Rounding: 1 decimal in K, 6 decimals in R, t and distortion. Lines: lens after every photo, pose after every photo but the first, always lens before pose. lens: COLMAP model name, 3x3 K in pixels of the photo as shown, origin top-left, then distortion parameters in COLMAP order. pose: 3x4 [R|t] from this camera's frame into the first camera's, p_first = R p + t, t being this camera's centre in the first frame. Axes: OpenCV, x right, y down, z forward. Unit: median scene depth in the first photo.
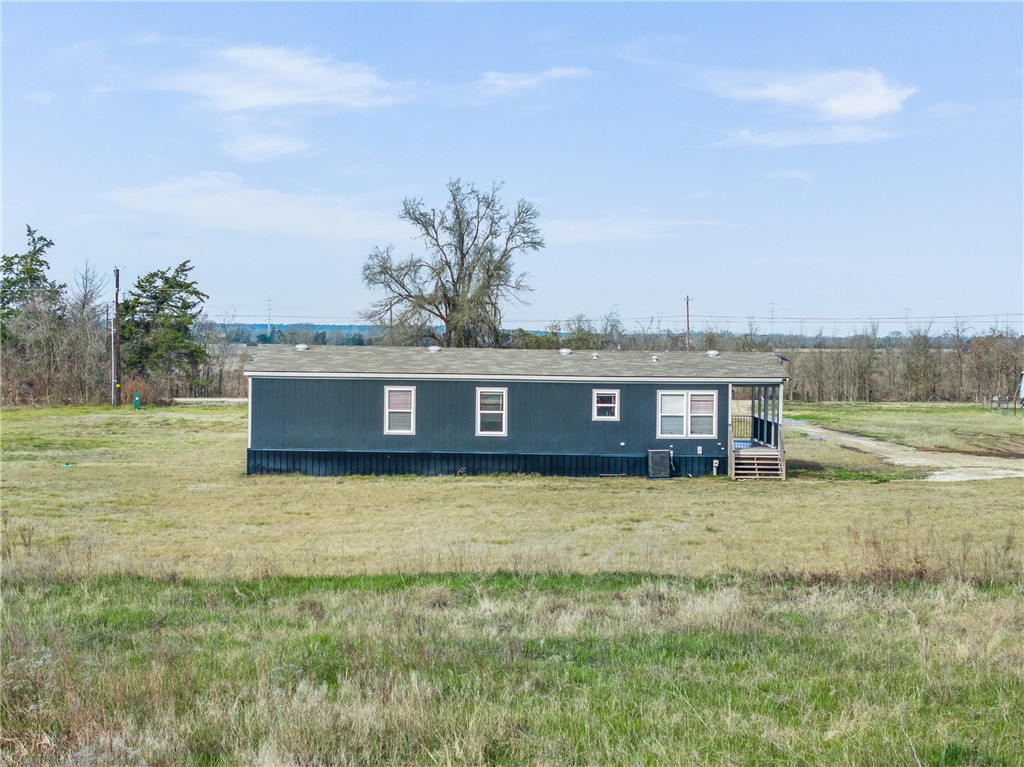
lens RADIAL K [[2074.1, 0, 512.0], [0, 2074.1, 383.5], [0, 0, 1]] dist [-0.066731, -0.176395]
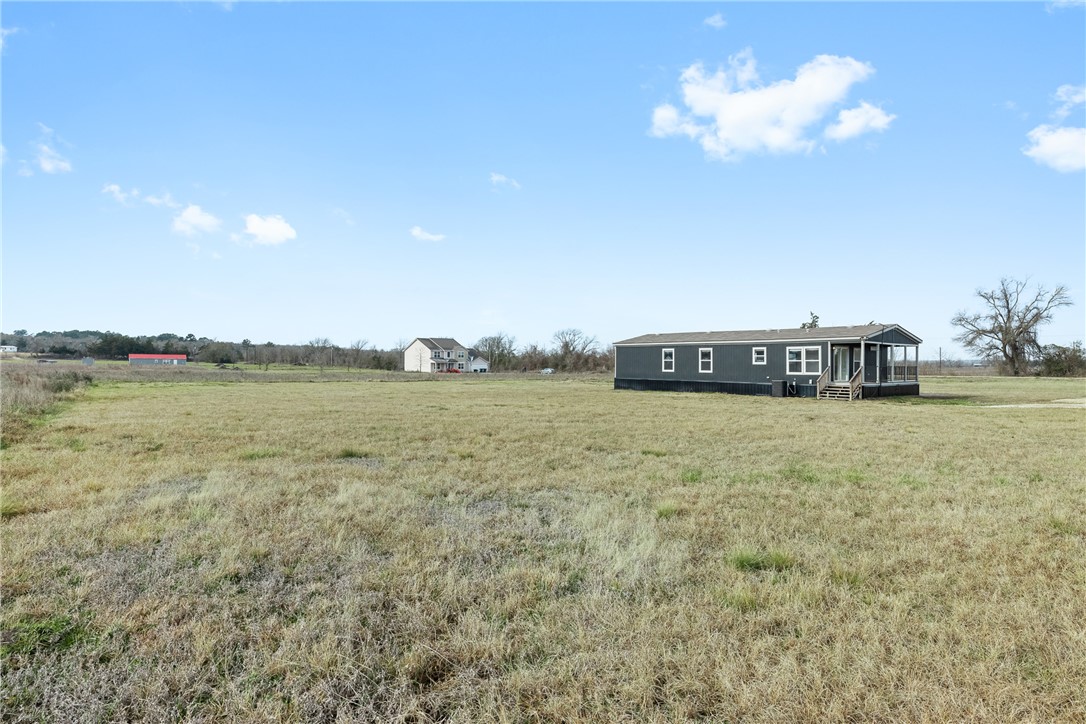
lens RADIAL K [[570.5, 0, 543.0], [0, 570.5, 362.0], [0, 0, 1]] dist [0.001307, 0.000363]
pose [[0.630480, -0.009100, -0.776152, 0.309092], [-0.012822, 0.999673, -0.022136, 0.029021], [0.776100, 0.023908, 0.630157, 0.544167]]
